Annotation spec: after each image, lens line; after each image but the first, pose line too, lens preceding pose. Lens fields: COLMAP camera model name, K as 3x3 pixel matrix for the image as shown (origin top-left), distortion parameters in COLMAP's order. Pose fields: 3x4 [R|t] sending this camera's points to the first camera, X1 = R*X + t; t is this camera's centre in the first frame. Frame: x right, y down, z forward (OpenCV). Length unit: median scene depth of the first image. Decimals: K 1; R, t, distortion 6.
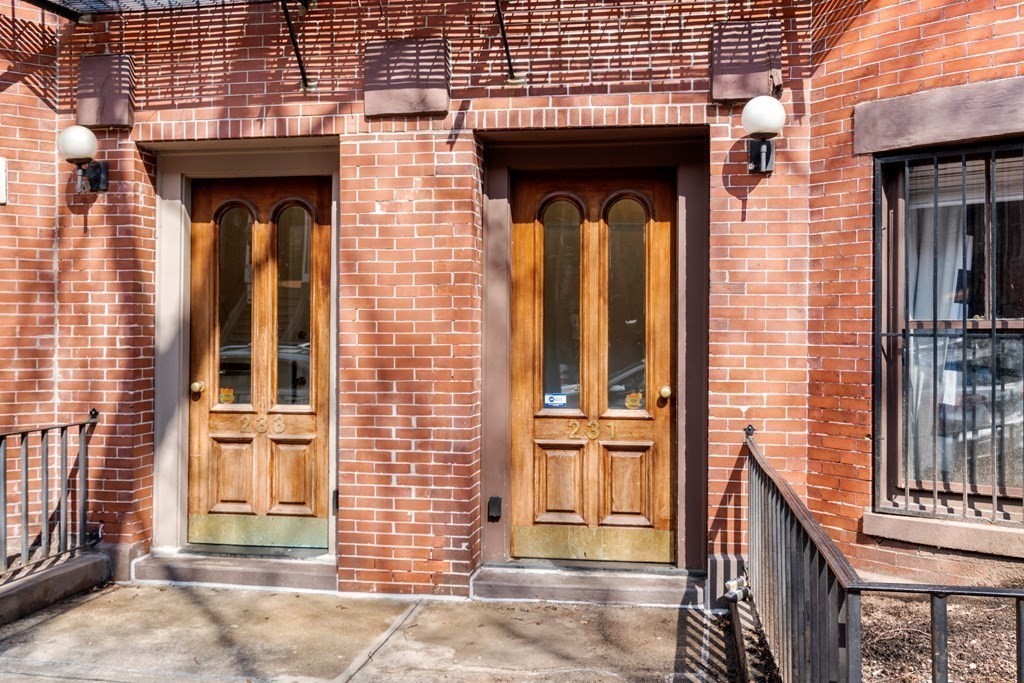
lens RADIAL K [[1039.8, 0, 512.1], [0, 1039.8, 331.9], [0, 0, 1]] dist [0.011157, 0.000000]
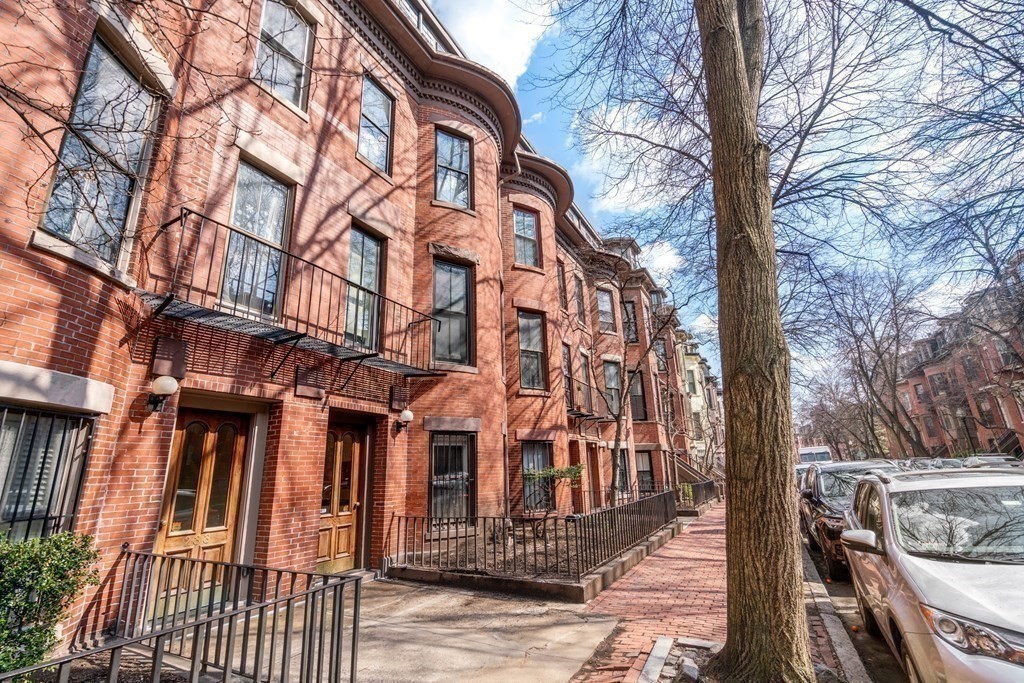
lens RADIAL K [[477.5, 0, 518.2], [0, 477.5, 344.8], [0, 0, 1]] dist [-0.003997, 0.001220]
pose [[0.279867, 0.237160, 0.930285, -1.069237], [0.030923, 0.966278, -0.255638, -0.016971], [-0.959540, 0.100312, 0.263096, 0.186489]]
